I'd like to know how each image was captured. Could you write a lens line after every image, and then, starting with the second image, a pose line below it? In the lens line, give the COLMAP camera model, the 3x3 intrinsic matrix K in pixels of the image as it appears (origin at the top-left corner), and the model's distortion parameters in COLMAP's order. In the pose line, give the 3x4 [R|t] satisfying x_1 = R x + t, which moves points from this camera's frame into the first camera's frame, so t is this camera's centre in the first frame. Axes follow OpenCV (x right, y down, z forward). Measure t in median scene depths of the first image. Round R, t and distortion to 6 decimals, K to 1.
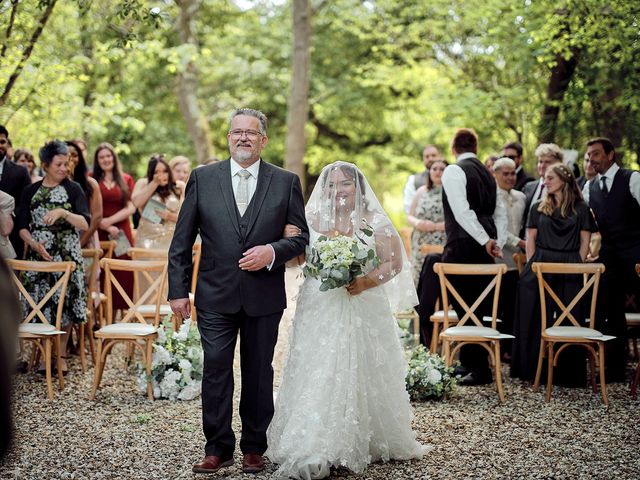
lens RADIAL K [[1161.4, 0, 318.1], [0, 1161.4, 243.8], [0, 0, 1]] dist [0.035530, 0.000000]
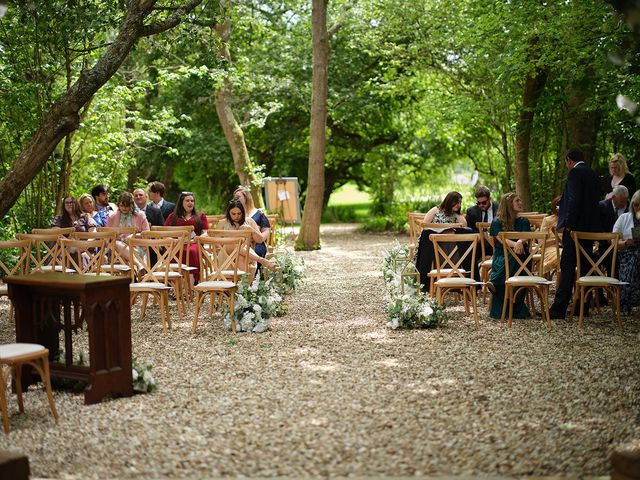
lens RADIAL K [[1161.4, 0, 318.9], [0, 1161.4, 243.7], [0, 0, 1]] dist [0.035530, 0.000000]
pose [[0.999725, -0.022369, -0.007060, -0.024533], [0.022410, 0.999732, 0.005775, 0.016883], [0.006929, -0.005932, 0.999958, -0.410446]]
